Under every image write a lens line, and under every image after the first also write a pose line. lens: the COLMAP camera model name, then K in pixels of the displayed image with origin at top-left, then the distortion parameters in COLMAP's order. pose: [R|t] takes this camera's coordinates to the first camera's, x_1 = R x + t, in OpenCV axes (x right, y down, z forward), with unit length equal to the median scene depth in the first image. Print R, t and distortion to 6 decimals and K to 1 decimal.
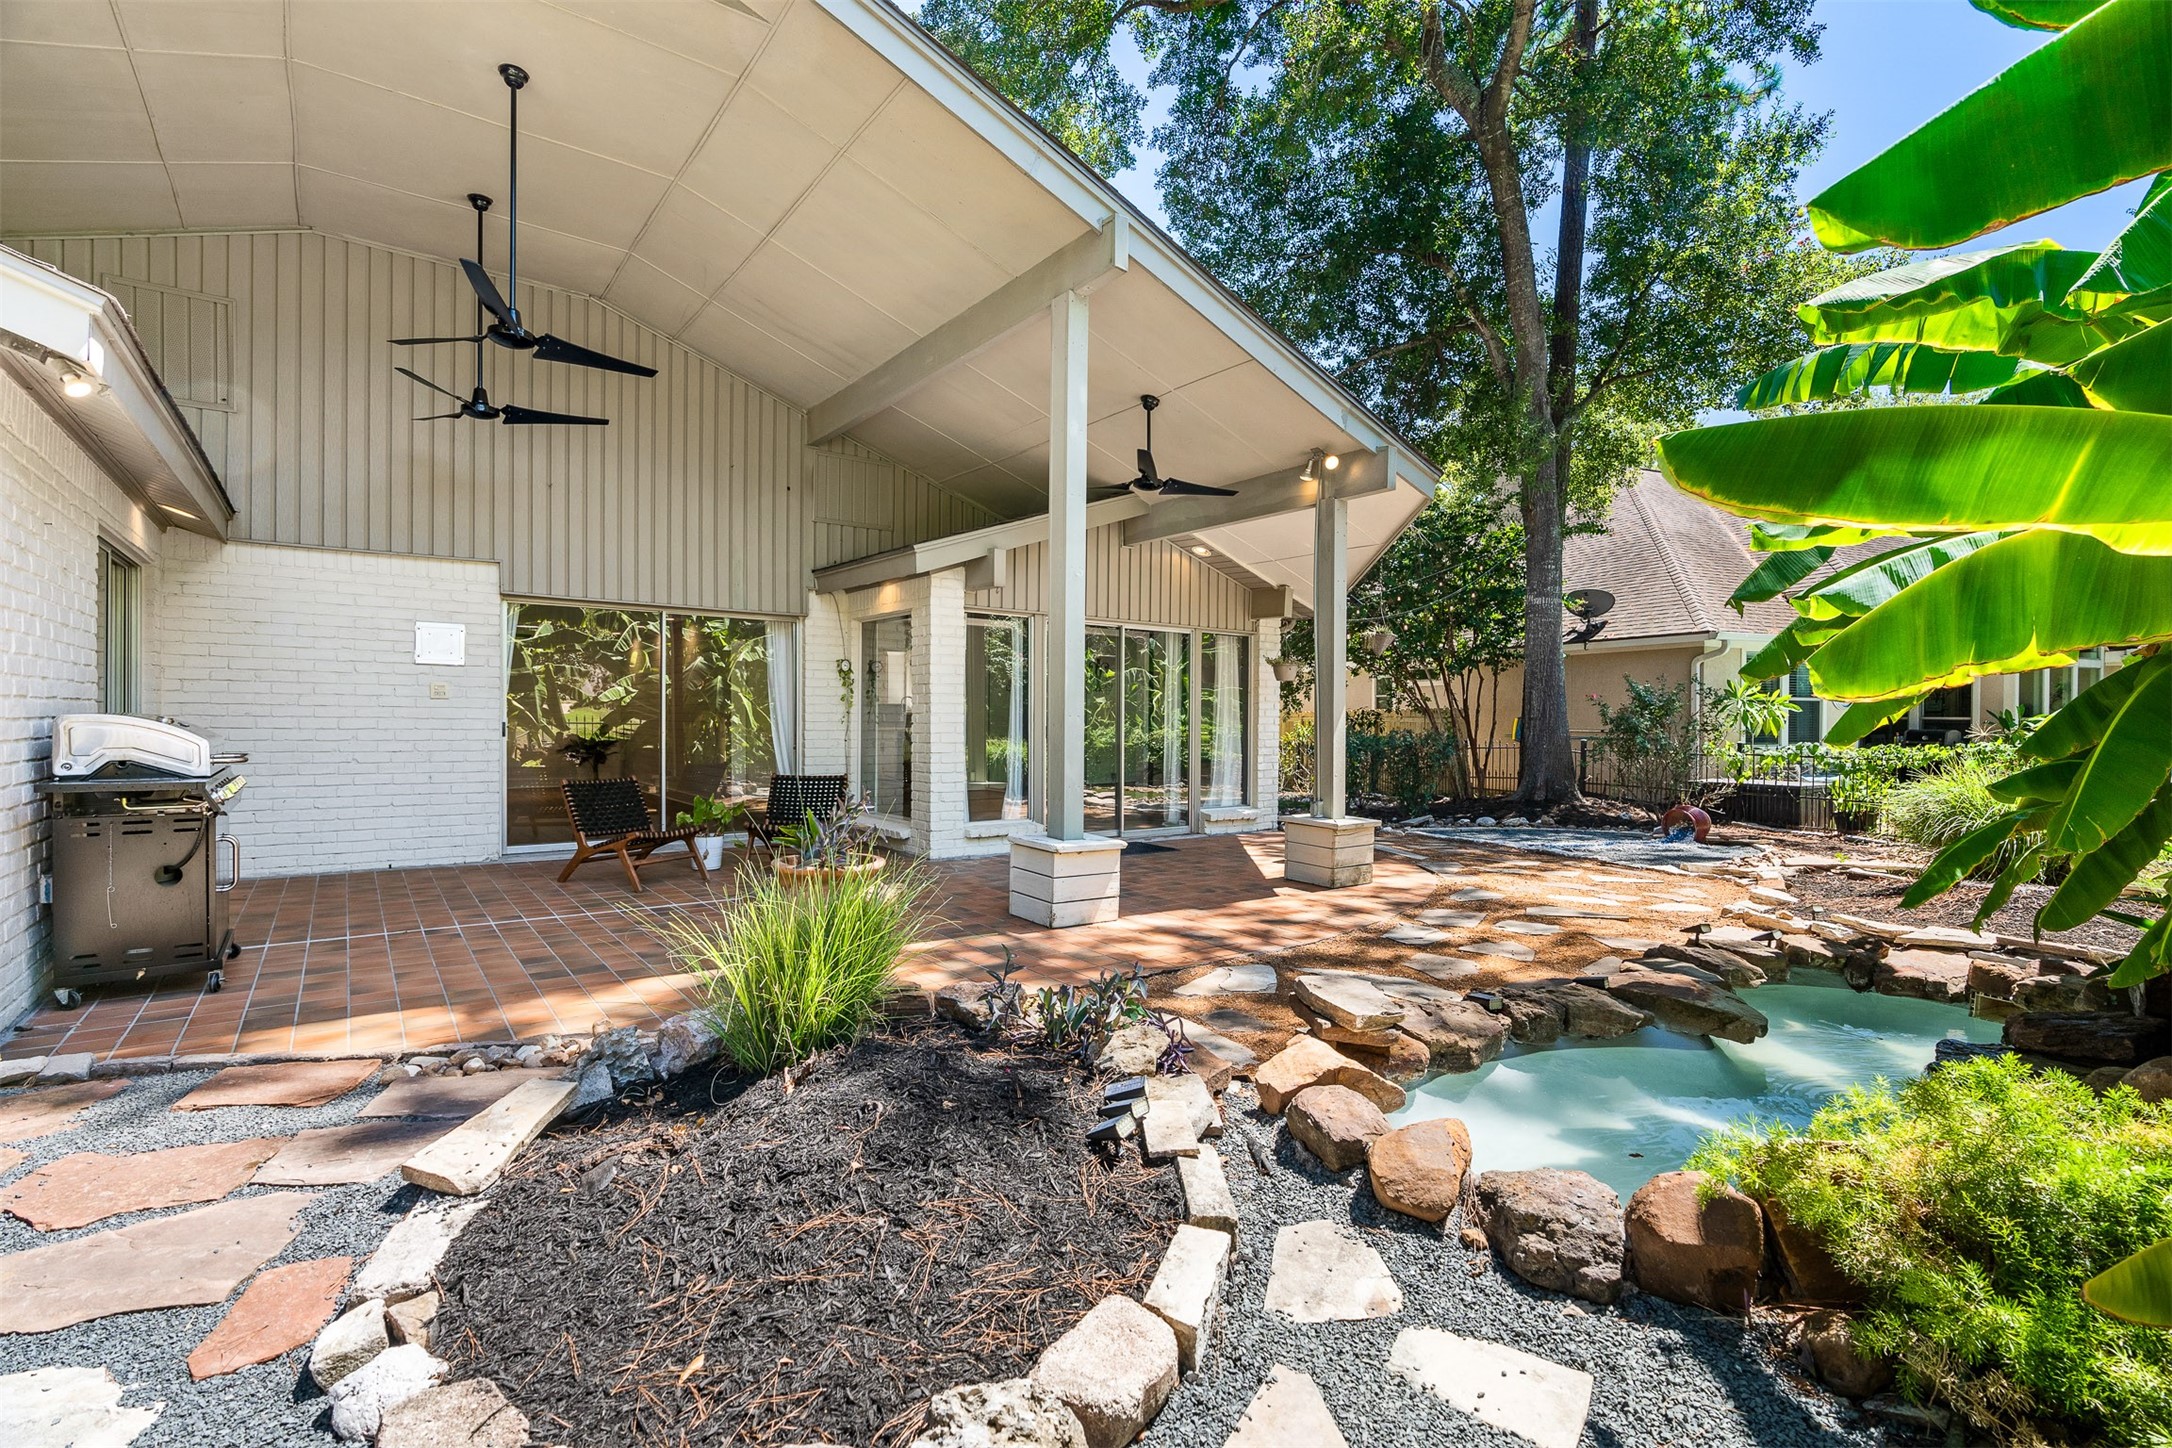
lens RADIAL K [[1001.0, 0, 1078.8], [0, 1001.0, 720.4], [0, 0, 1]] dist [-0.004263, 0.000561]
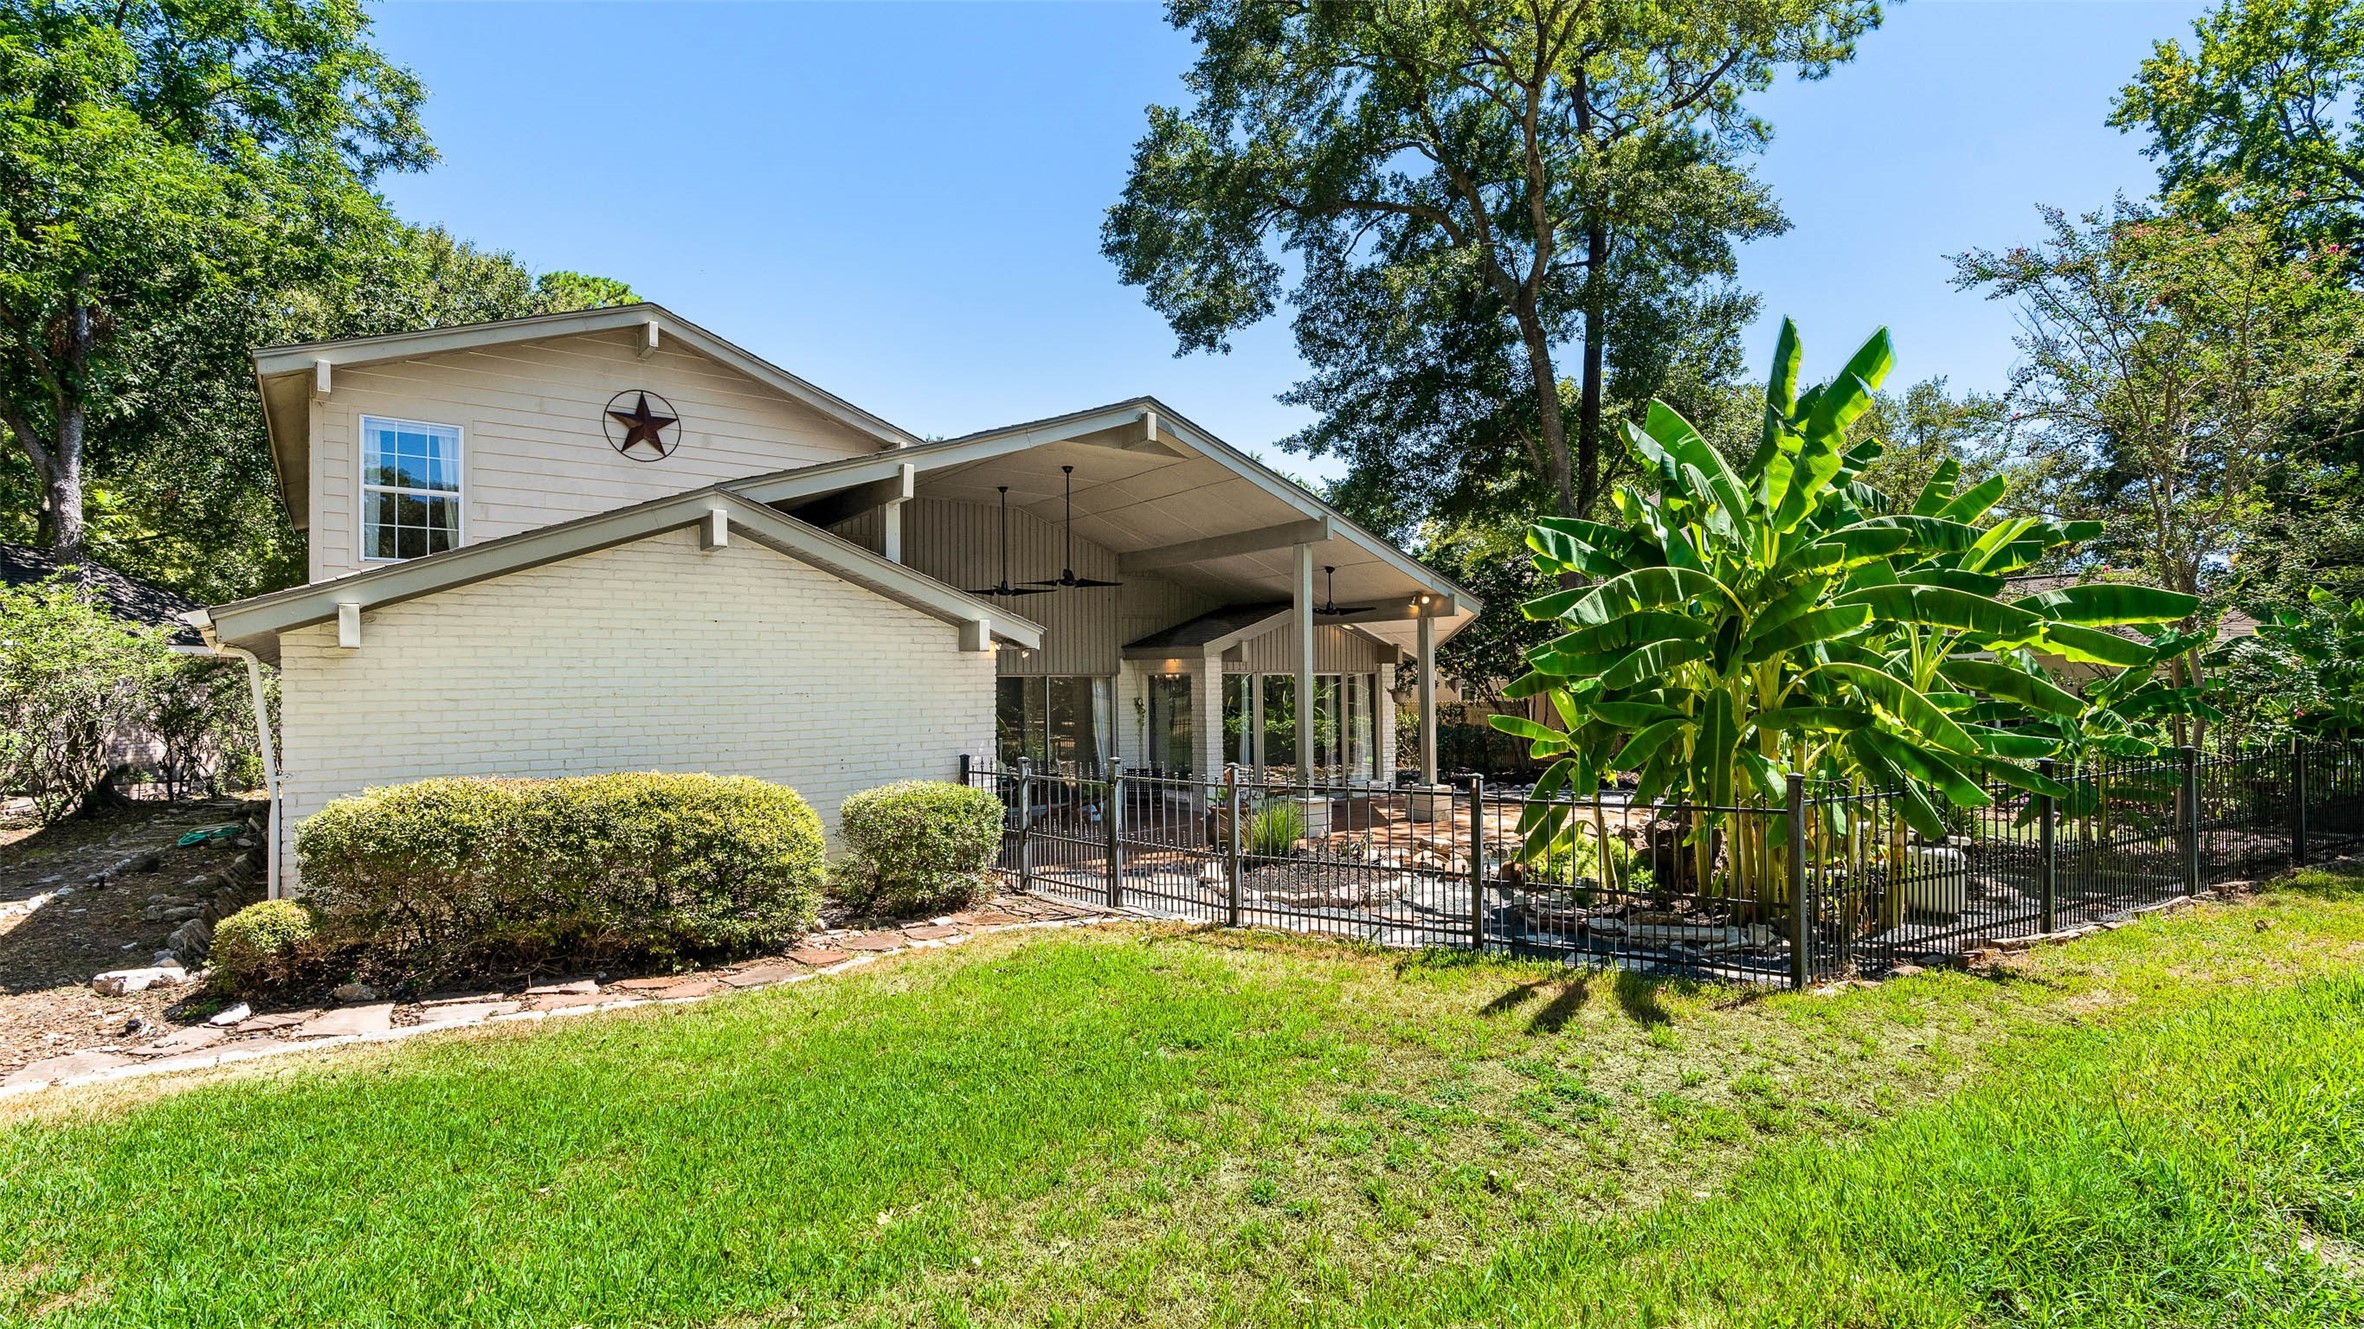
lens RADIAL K [[1162.1, 0, 1182.0], [0, 1162.1, 664.5], [0, 0, 1]] dist [0.047978, 0.000084]
pose [[0.998869, -0.024559, 0.040703, -0.215589], [0.025228, 0.999553, -0.016016, -0.076531], [-0.040291, 0.017025, 0.999043, -0.849055]]
